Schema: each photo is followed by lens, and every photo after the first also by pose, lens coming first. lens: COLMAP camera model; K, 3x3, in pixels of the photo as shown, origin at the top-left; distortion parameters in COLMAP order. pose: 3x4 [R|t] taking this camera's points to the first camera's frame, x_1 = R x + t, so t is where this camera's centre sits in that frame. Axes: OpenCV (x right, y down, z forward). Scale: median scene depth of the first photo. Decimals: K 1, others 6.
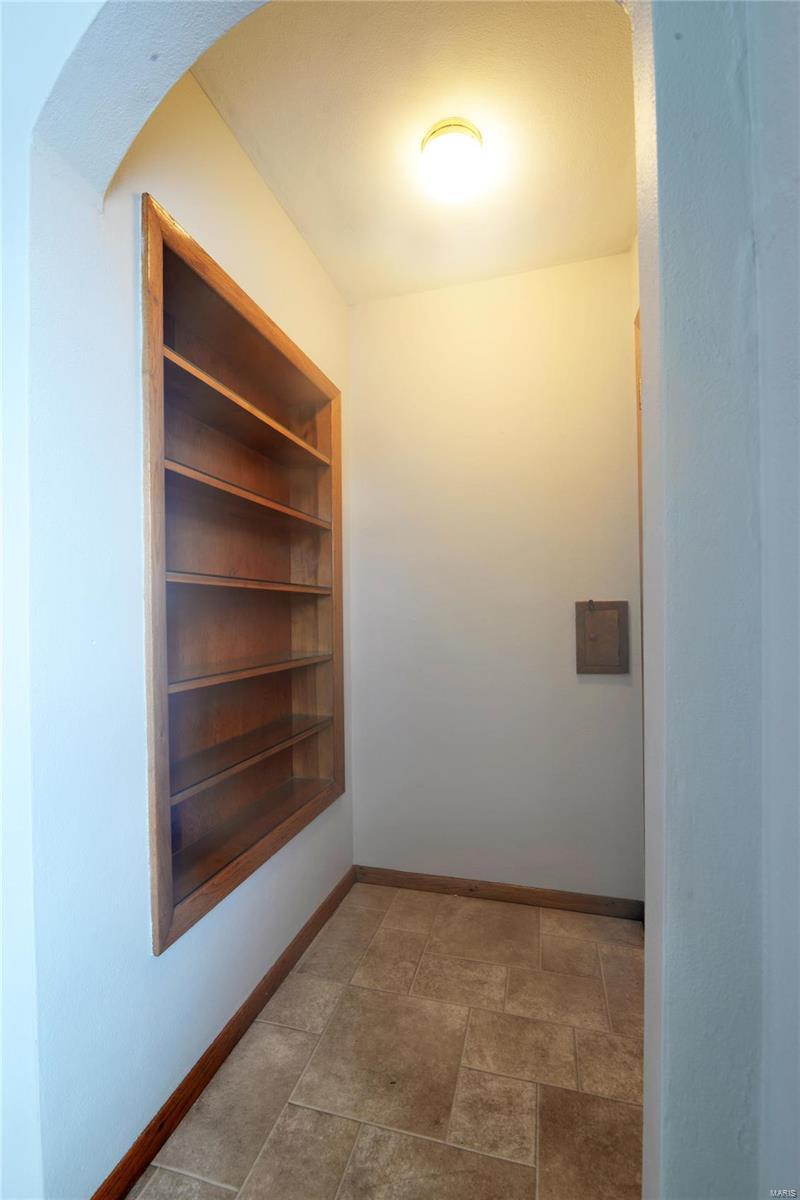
lens RADIAL K [[485.0, 0, 406.6], [0, 485.0, 614.7], [0, 0, 1]] dist [-0.000244, -0.000054]
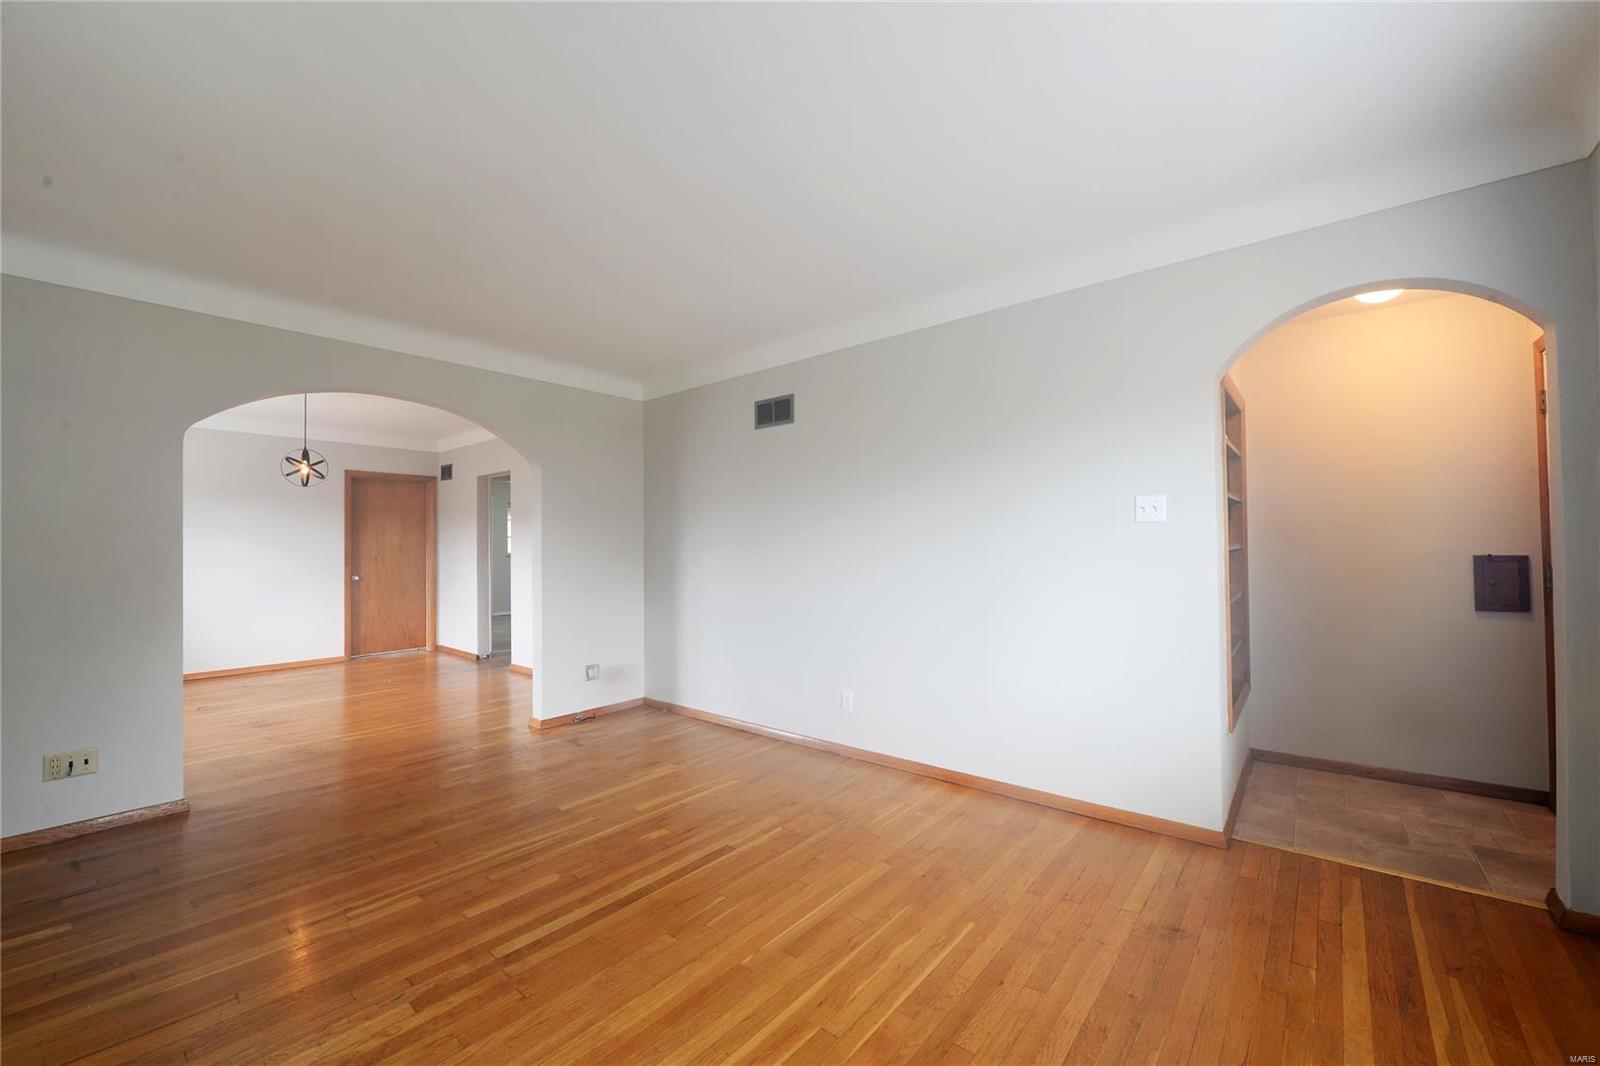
lens RADIAL K [[637.1, 0, 800.0], [0, 637.1, 533.0], [0, 0, 1]] dist [-0.002705, -0.000311]
pose [[0.924020, -0.003852, -0.382325, -0.759034], [-0.002268, 0.999876, -0.015556, -0.063648], [0.382338, 0.015241, 0.923897, -1.437493]]
